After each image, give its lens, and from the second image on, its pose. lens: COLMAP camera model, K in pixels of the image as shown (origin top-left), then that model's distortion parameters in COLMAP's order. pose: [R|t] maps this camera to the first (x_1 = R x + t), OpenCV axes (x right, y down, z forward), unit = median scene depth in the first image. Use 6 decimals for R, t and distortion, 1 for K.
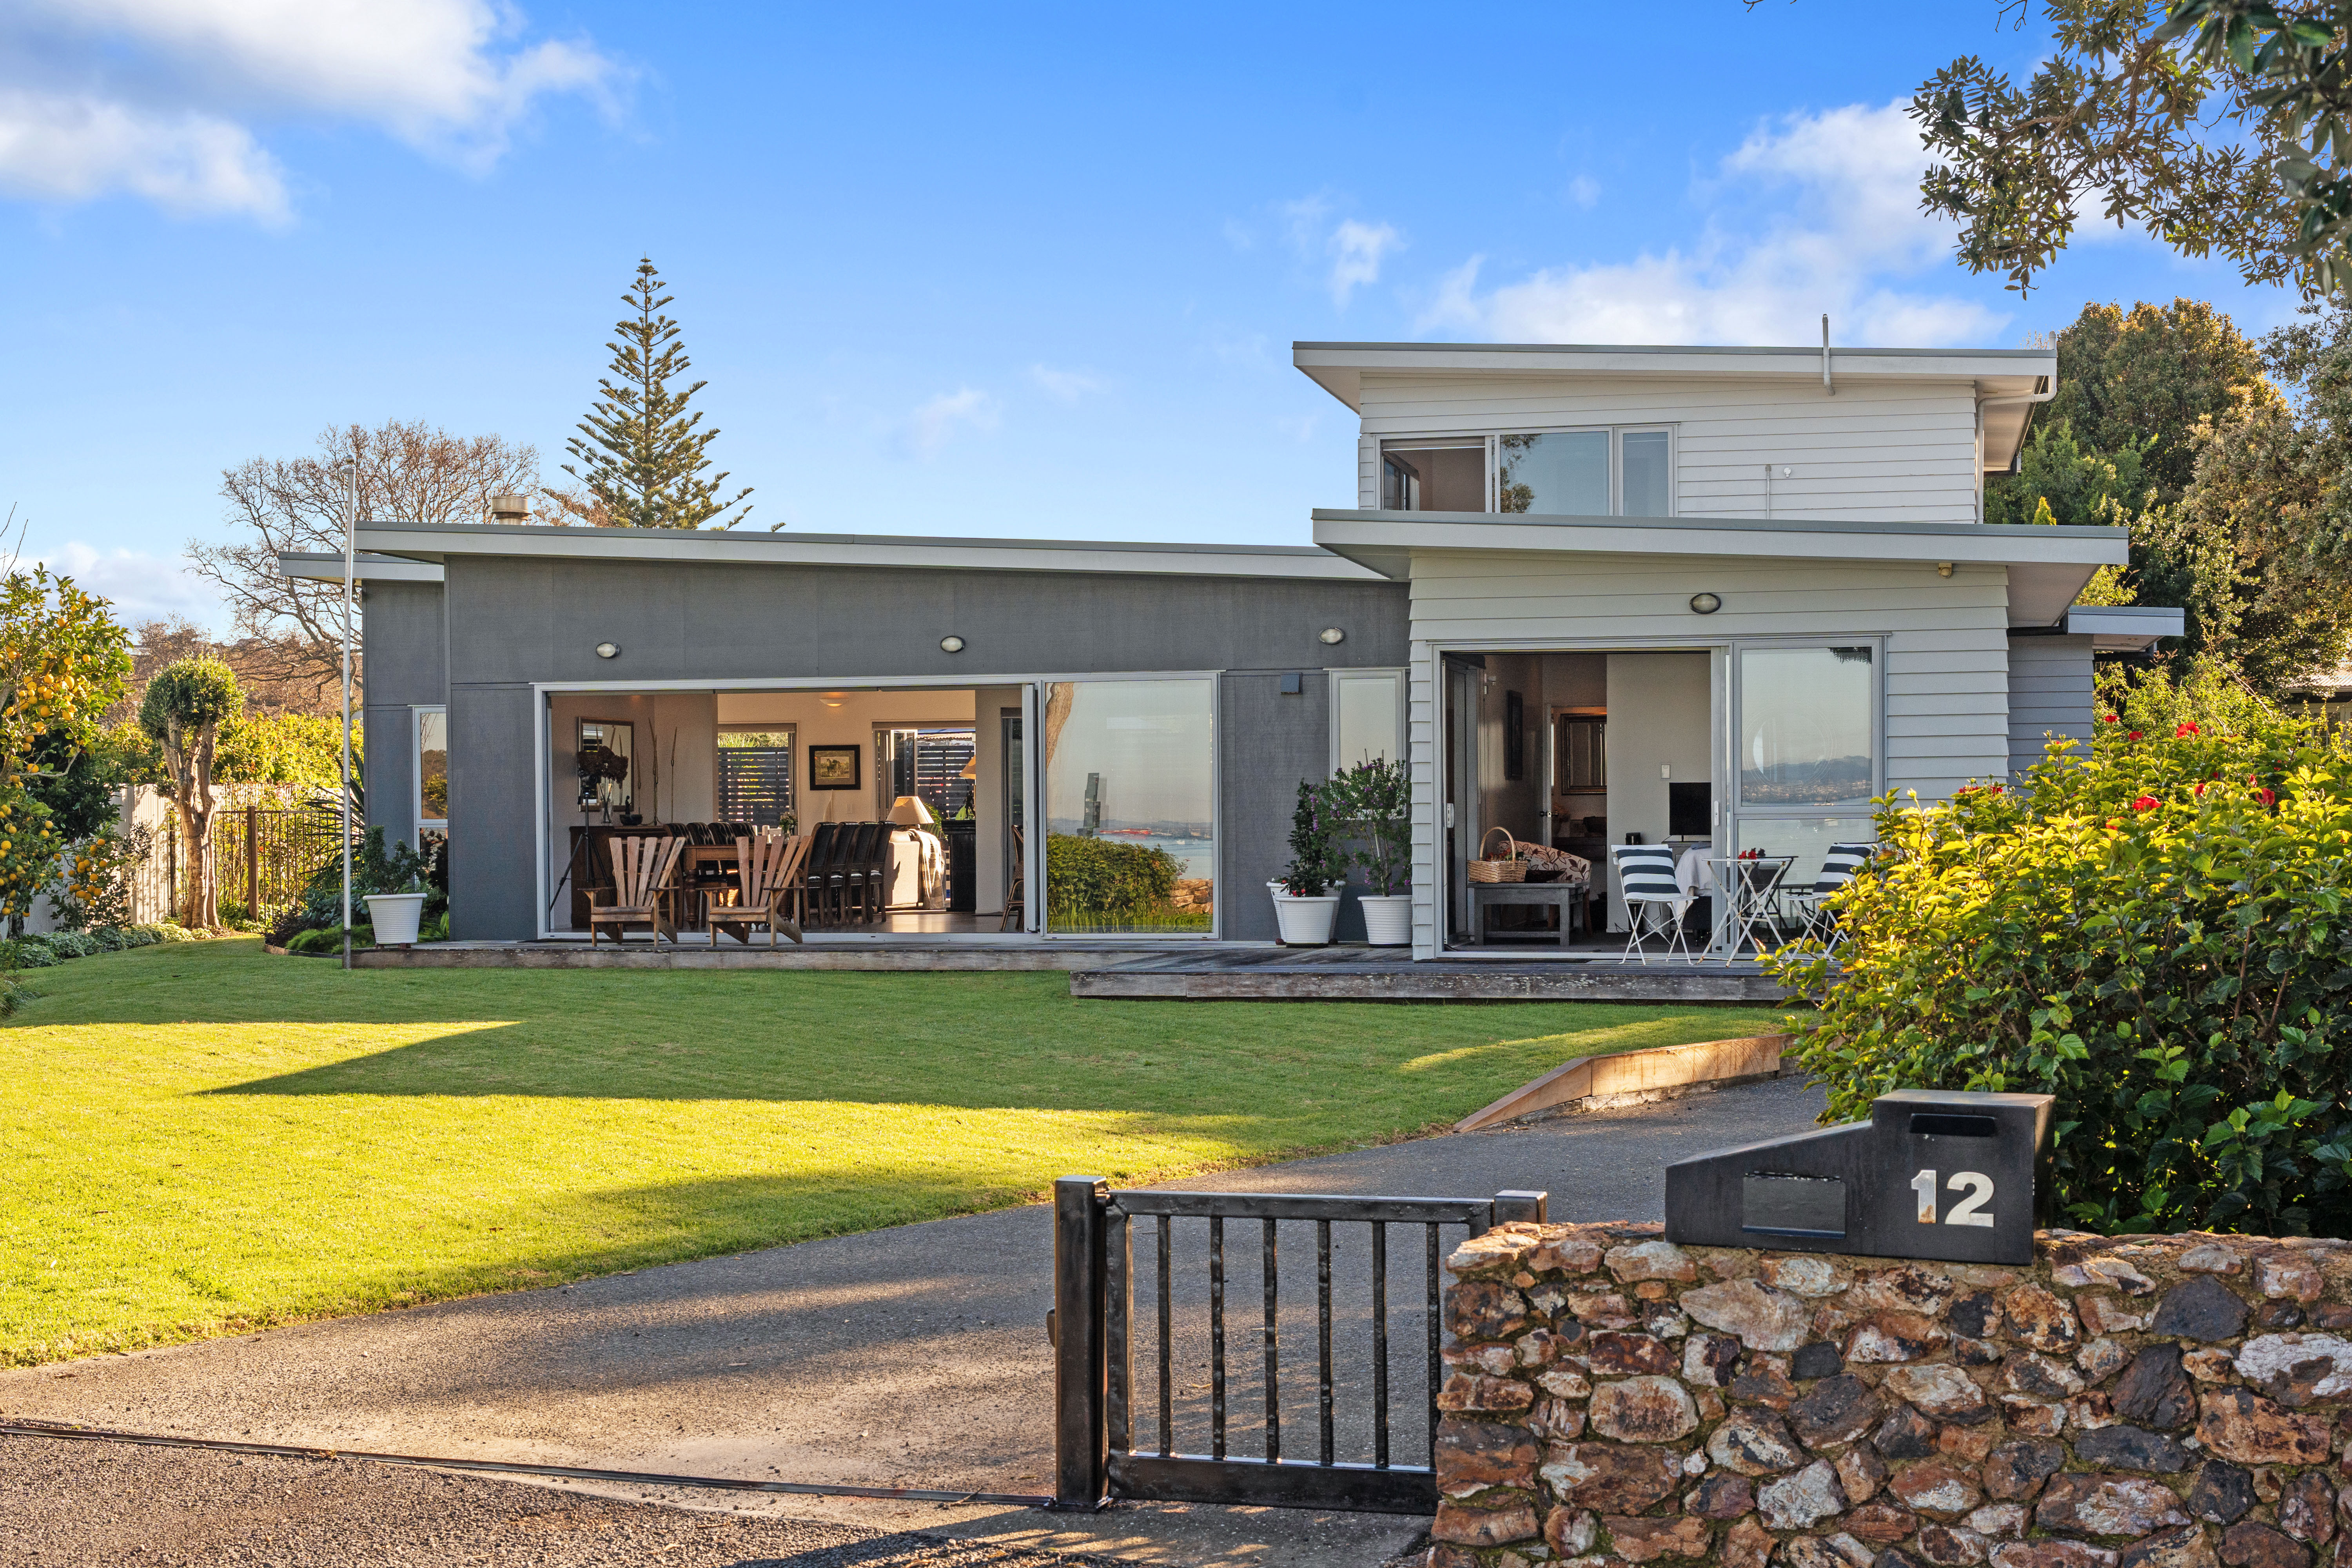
lens RADIAL K [[3110.6, 0, 1177.7], [0, 3110.6, 788.1], [0, 0, 1]] dist [0.016209, 0.000000]
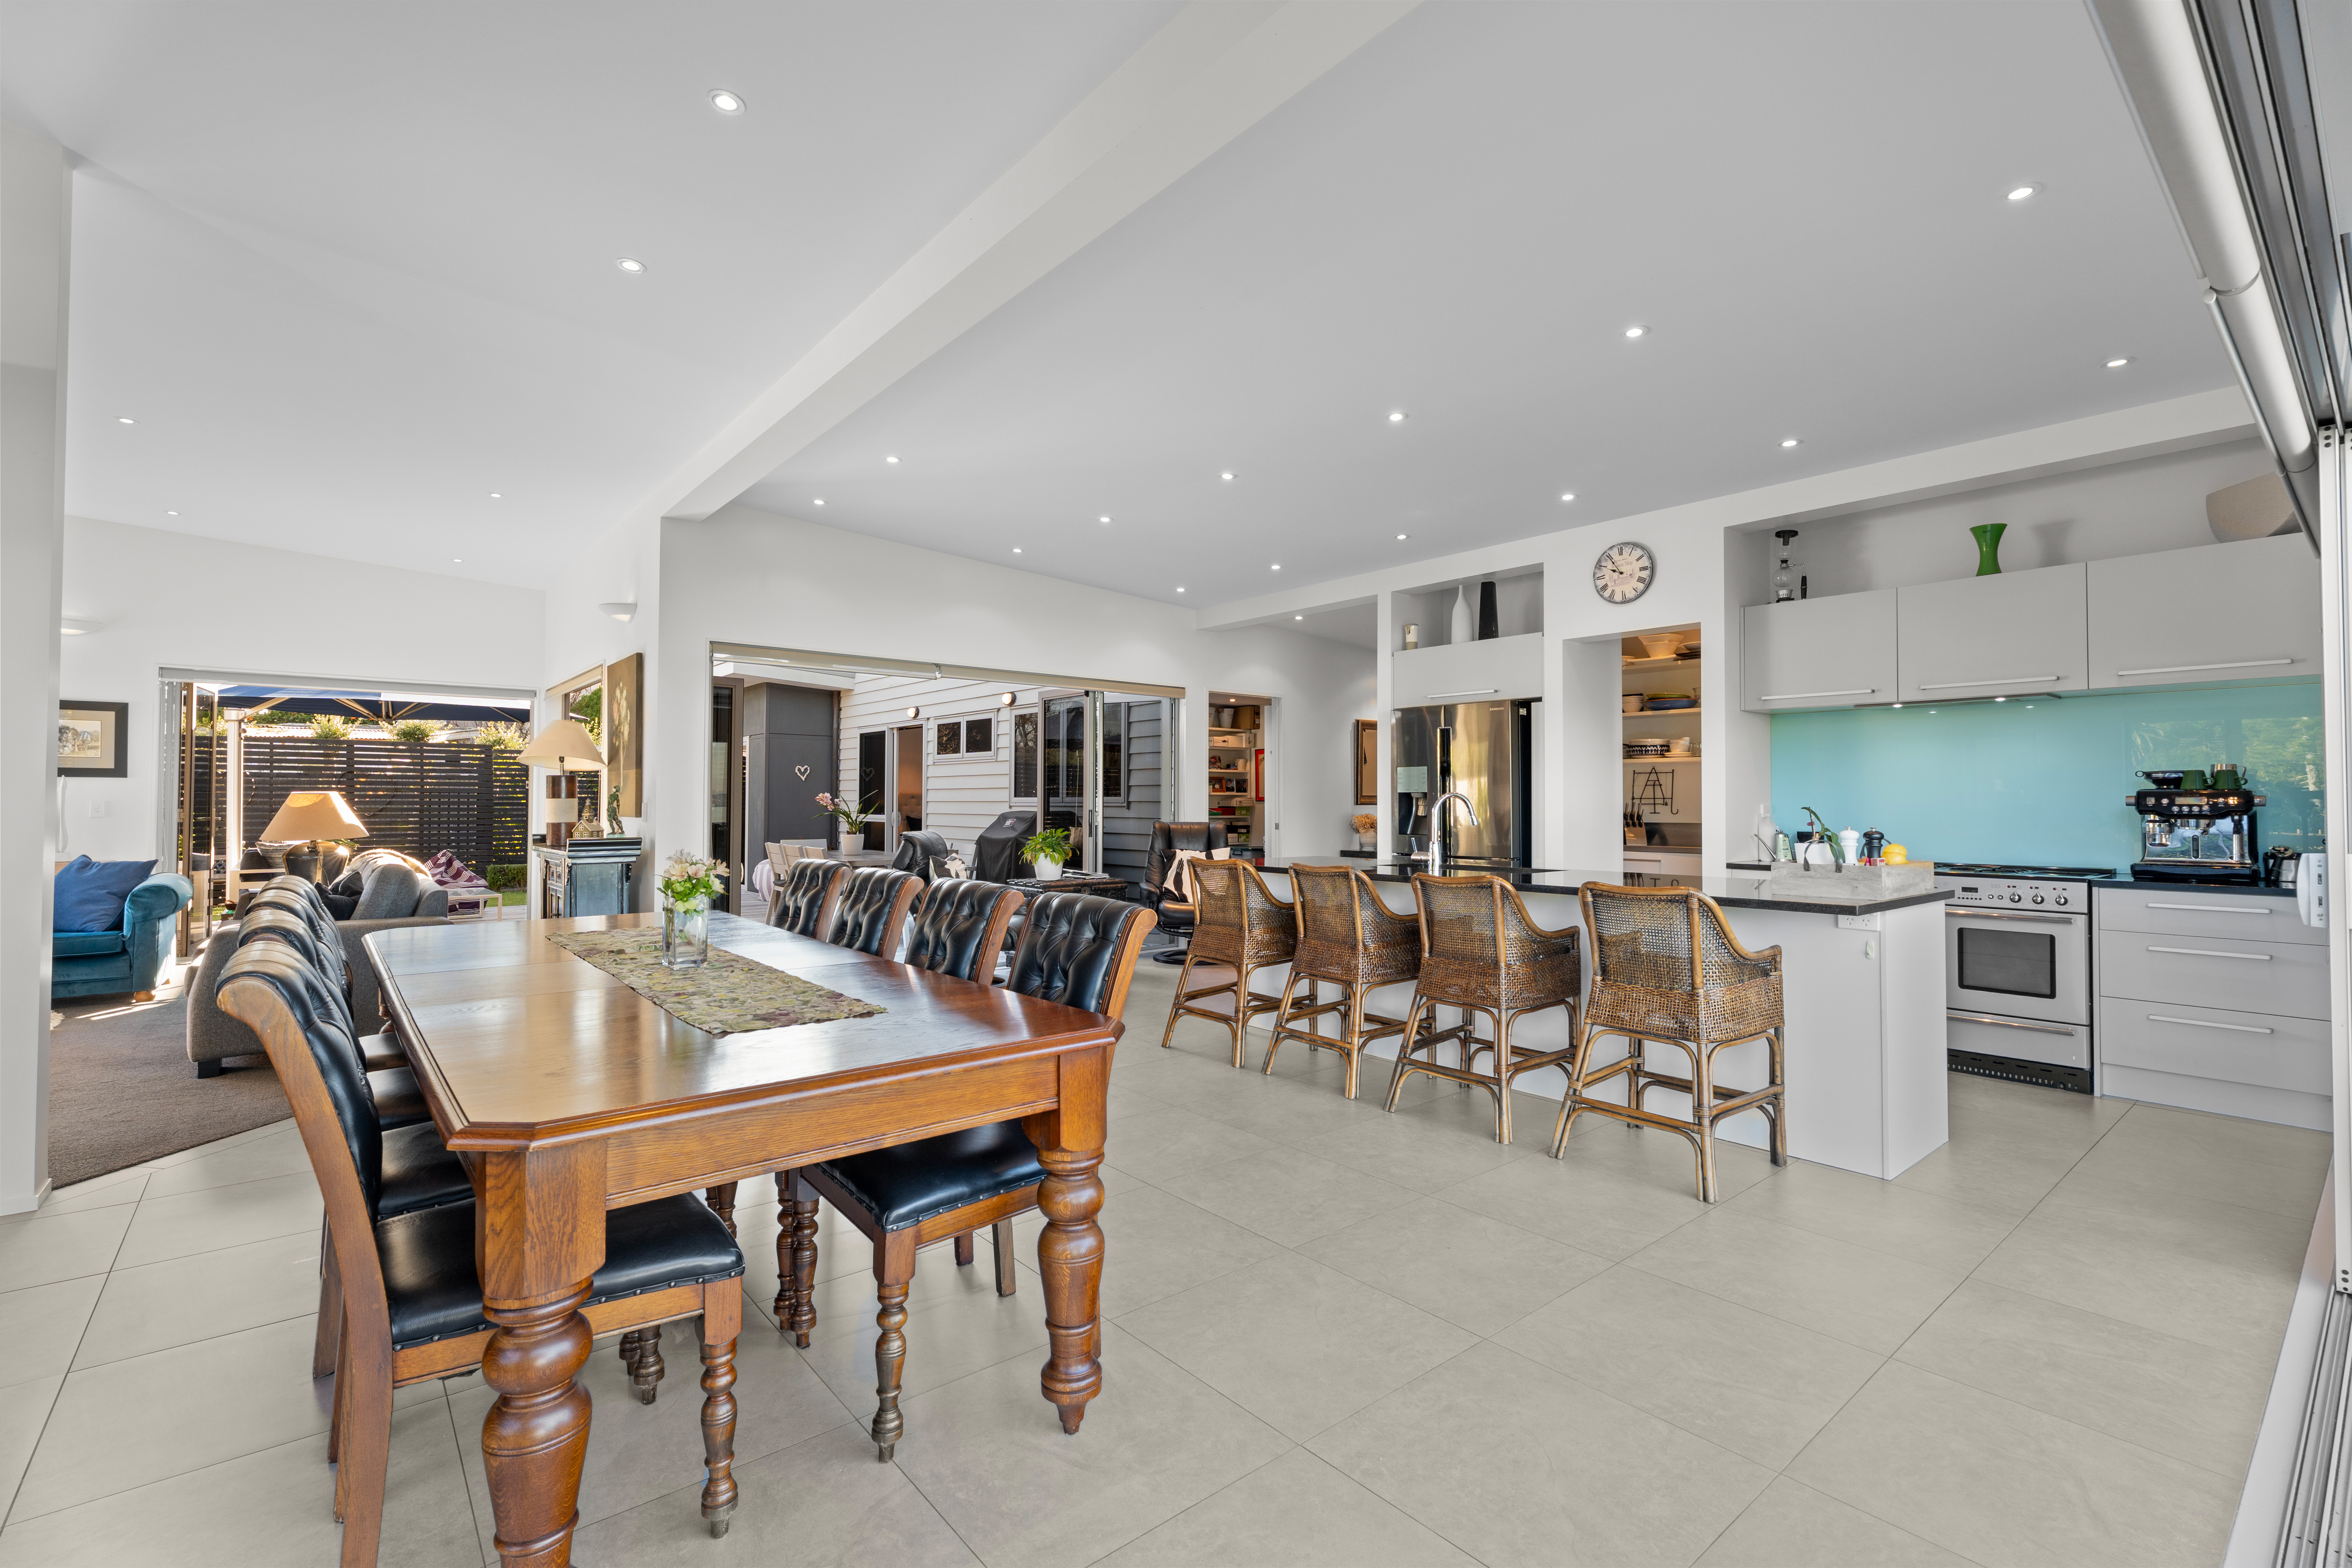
lens RADIAL K [[1034.3, 0, 1168.8], [0, 1034.3, 786.3], [0, 0, 1]] dist [0.002737, -0.000840]
pose [[0.615558, 0.020450, 0.787826, -0.138563], [-0.014873, 0.999787, -0.014332, 0.002041], [-0.787951, -0.002895, 0.615731, 0.735778]]
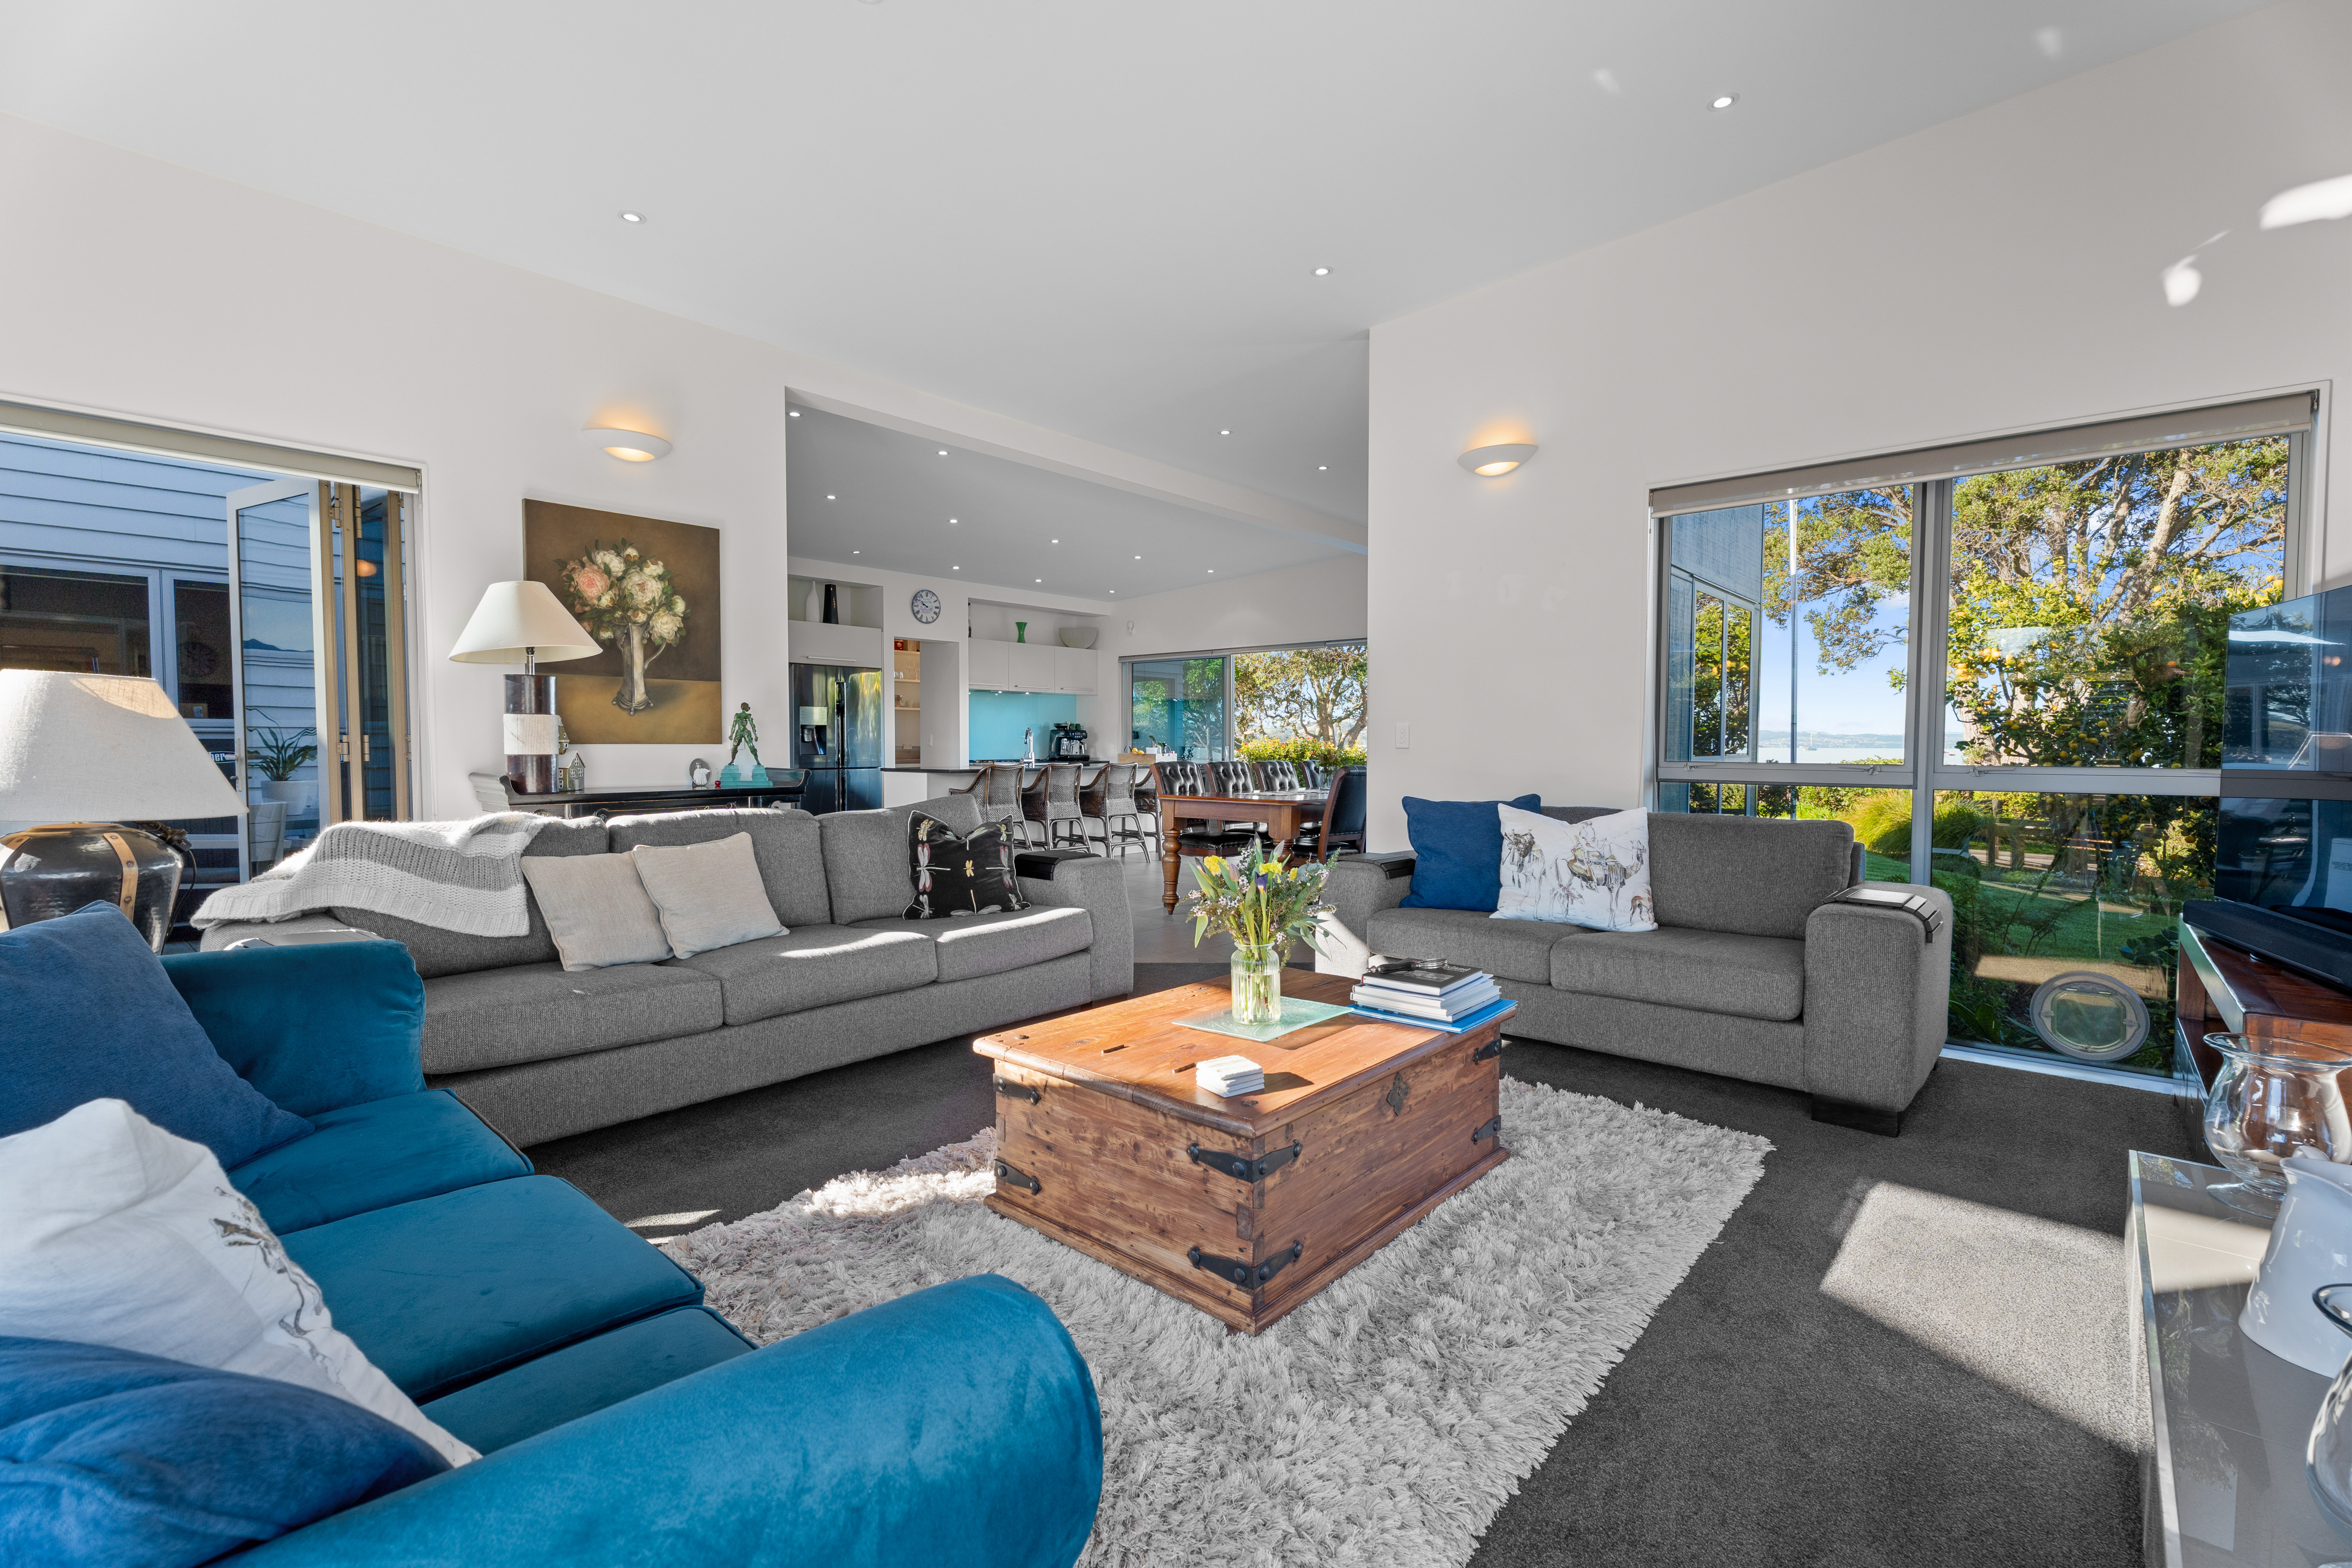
lens RADIAL K [[1034.3, 0, 1176.1], [0, 1034.3, 784.2], [0, 0, 1]] dist [0.002737, -0.000840]
pose [[-0.873210, -0.012045, 0.487194, -0.166707], [0.001260, 0.999635, 0.026972, 0.006658], [-0.487342, 0.024166, -0.872877, 0.947649]]
